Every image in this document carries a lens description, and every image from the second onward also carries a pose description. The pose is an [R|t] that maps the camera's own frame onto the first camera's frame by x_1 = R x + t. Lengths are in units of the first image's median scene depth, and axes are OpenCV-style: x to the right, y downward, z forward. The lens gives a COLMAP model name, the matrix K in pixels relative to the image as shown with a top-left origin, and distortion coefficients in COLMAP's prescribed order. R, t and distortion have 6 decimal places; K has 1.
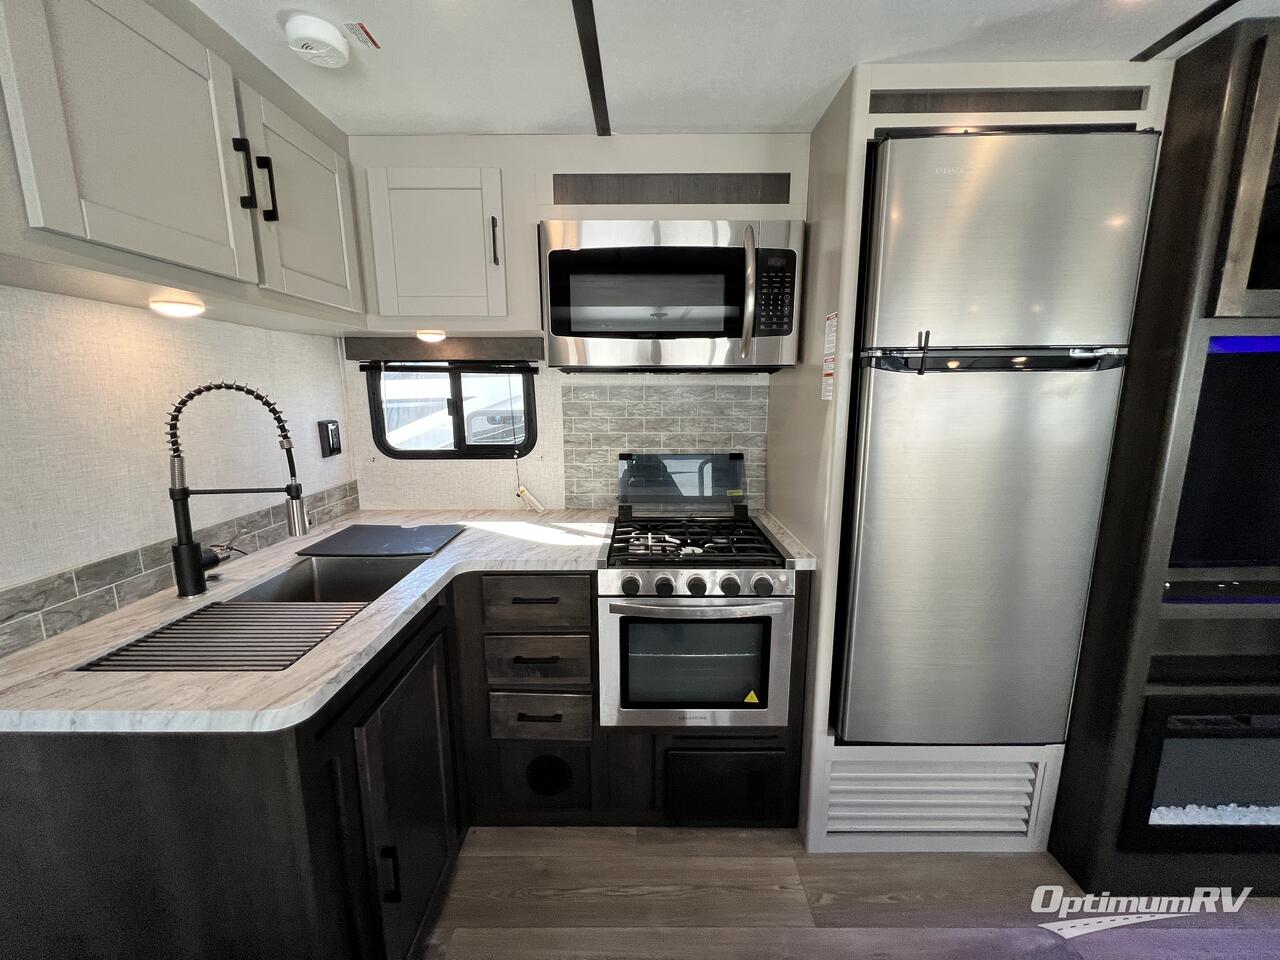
lens RADIAL K [[509.5, 0, 644.3], [0, 509.5, 482.3], [0, 0, 1]] dist [-0.001626, 0.000676]
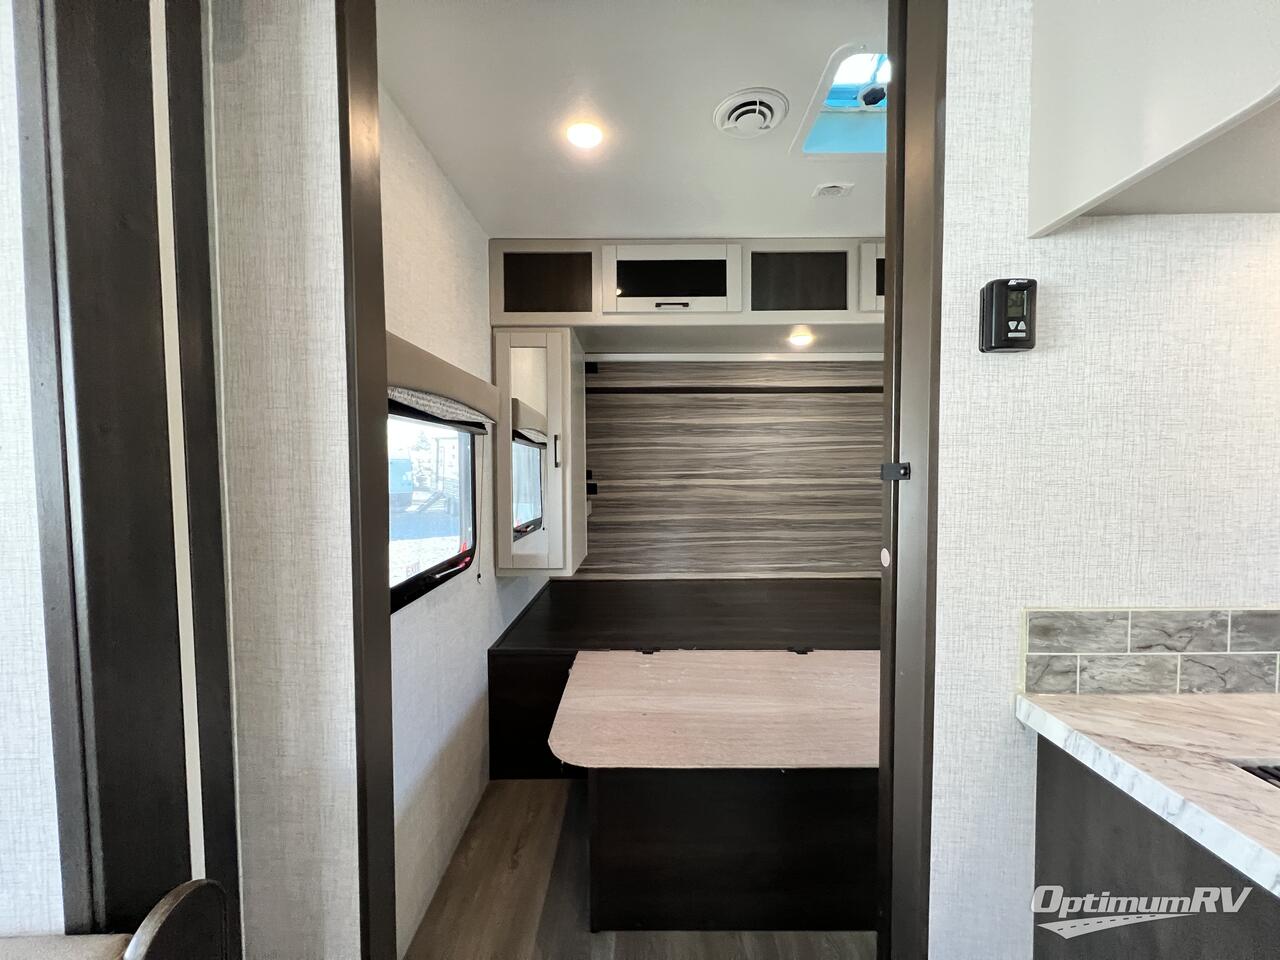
lens RADIAL K [[509.5, 0, 638.2], [0, 509.5, 489.9], [0, 0, 1]] dist [-0.001626, 0.000676]
pose [[-0.006774, 0.057301, -0.998334, -0.350212], [-0.169966, 0.983764, 0.057618, 0.084991], [0.985427, 0.170073, 0.003075, 0.145188]]
